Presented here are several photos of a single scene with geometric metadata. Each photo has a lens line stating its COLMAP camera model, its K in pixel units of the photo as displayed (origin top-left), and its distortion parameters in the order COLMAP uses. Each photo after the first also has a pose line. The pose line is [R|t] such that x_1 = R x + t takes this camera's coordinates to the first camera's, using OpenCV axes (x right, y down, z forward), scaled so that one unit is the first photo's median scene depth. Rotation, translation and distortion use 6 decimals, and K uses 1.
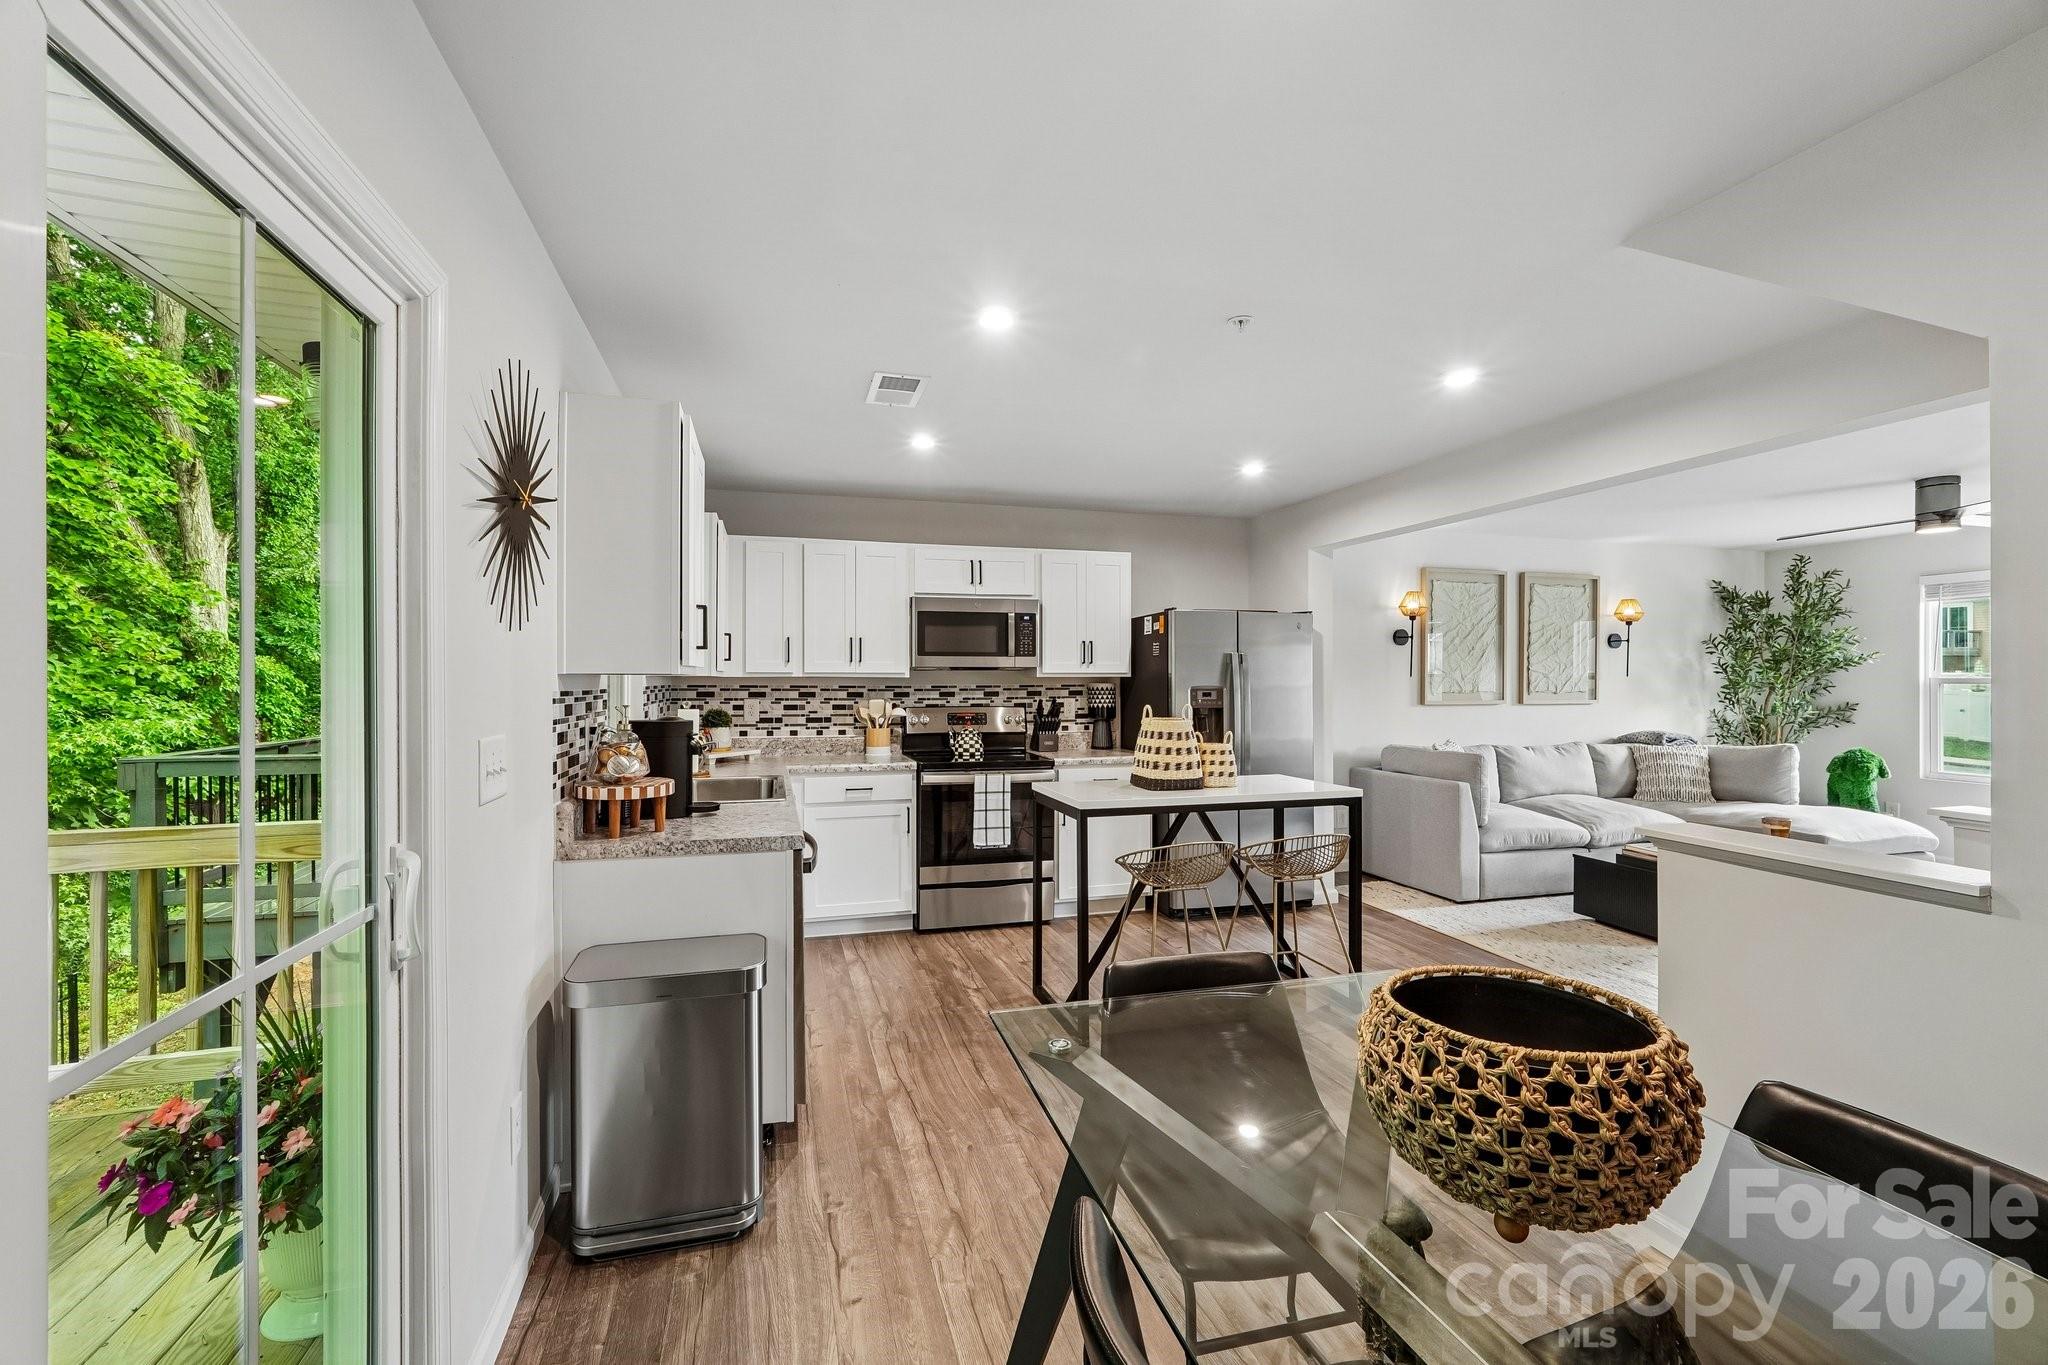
lens RADIAL K [[858.4, 0, 1026.0], [0, 858.4, 685.3], [0, 0, 1]] dist [-0.012765, 0.002073]
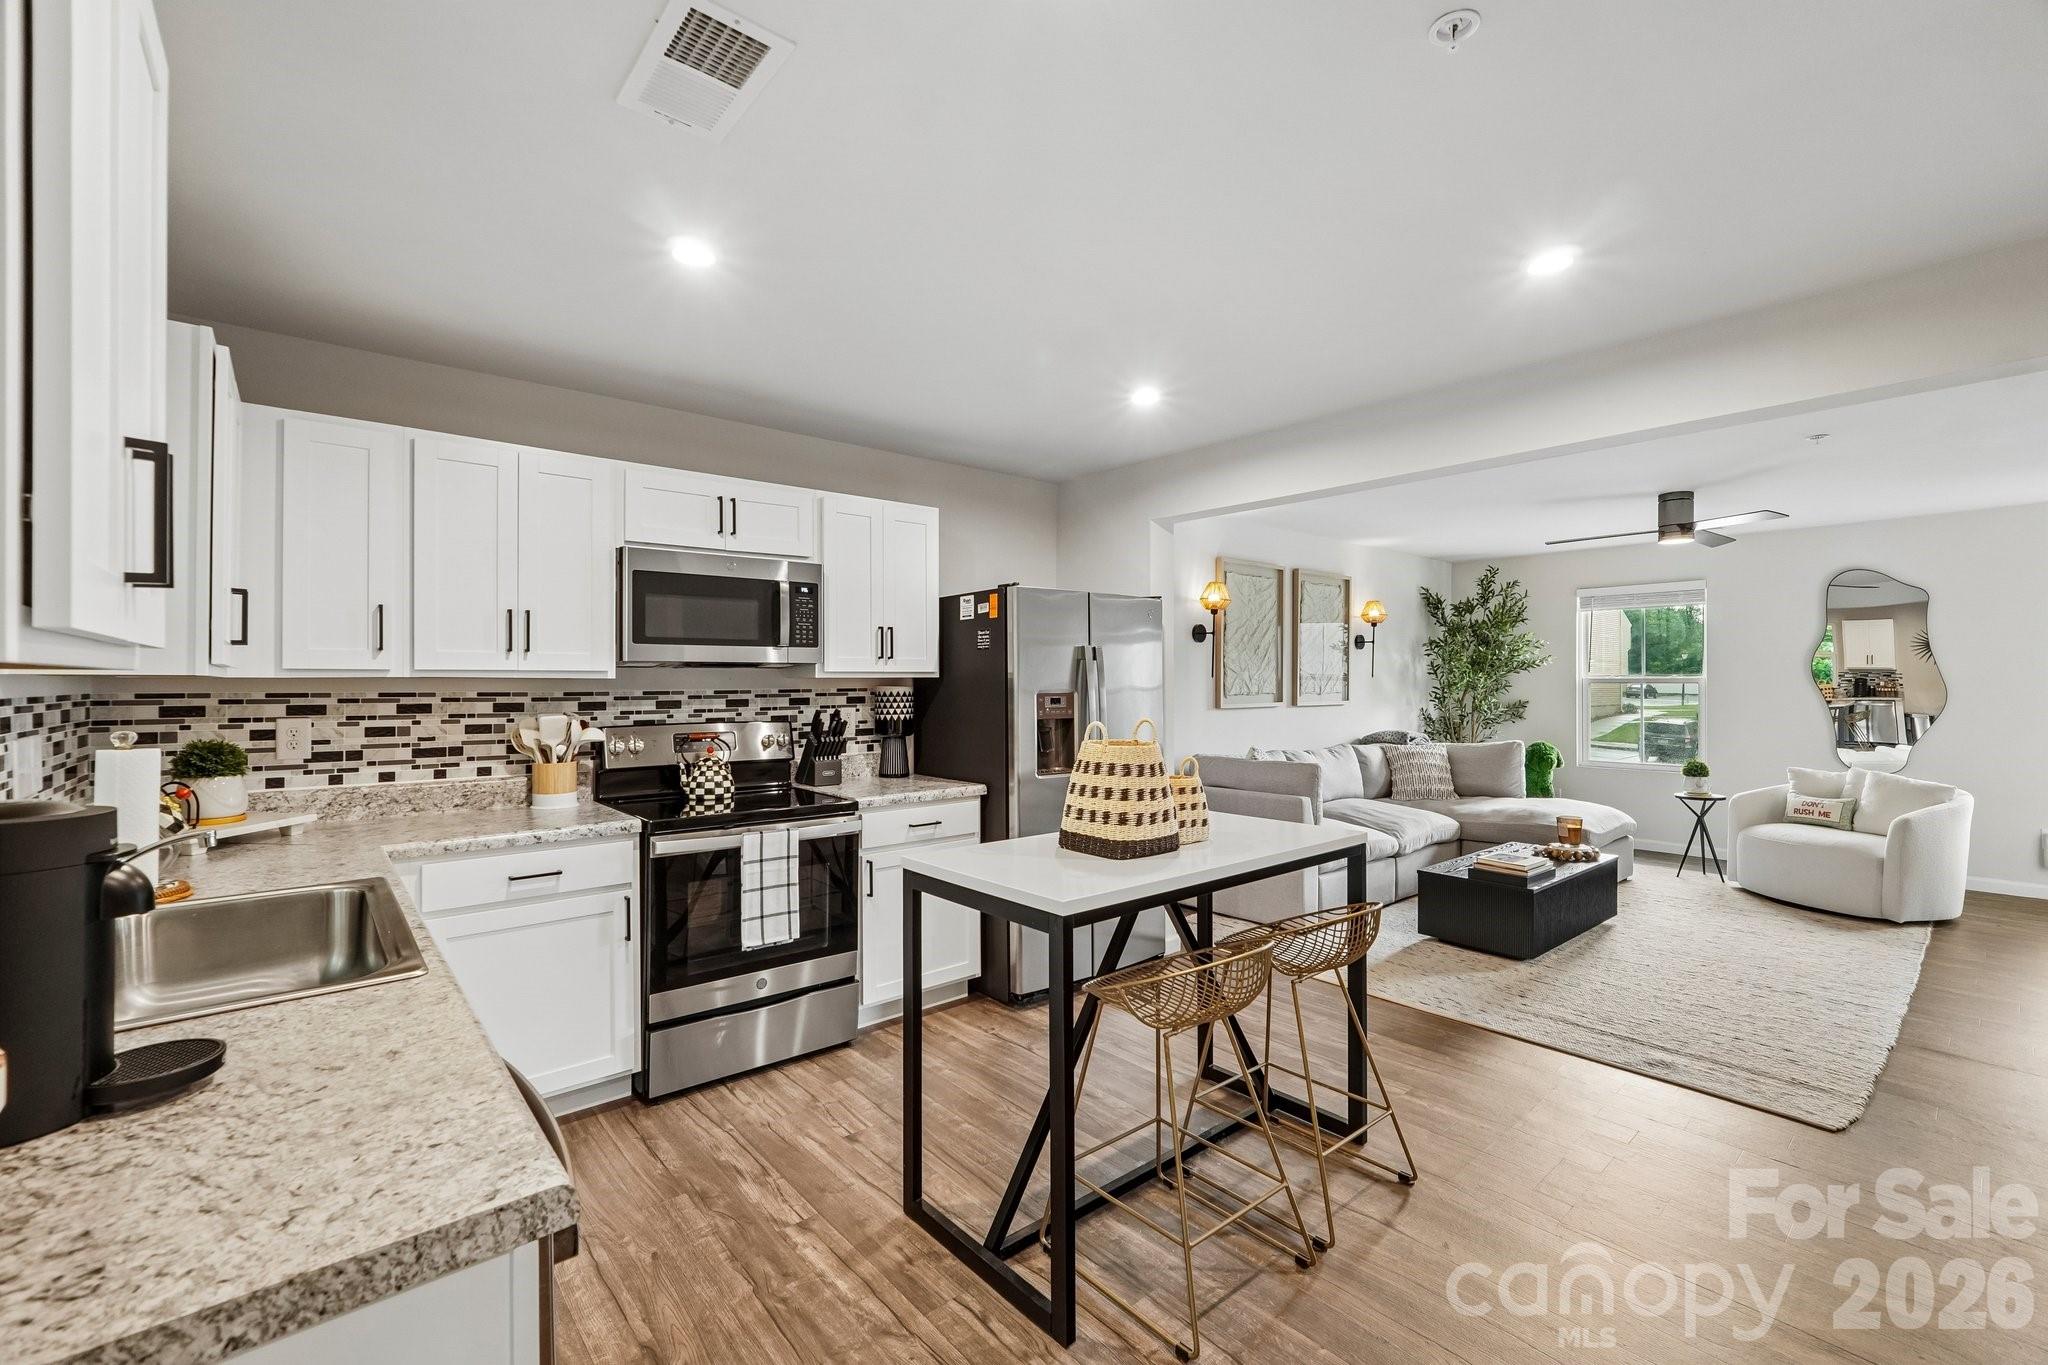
lens RADIAL K [[858.4, 0, 1025.9], [0, 858.4, 683.3], [0, 0, 1]] dist [-0.012765, 0.002073]
pose [[0.913847, -0.002990, 0.406047, -0.113383], [0.004892, 0.999981, -0.003647, -0.002036], [-0.406028, 0.005319, 0.913845, 0.314340]]
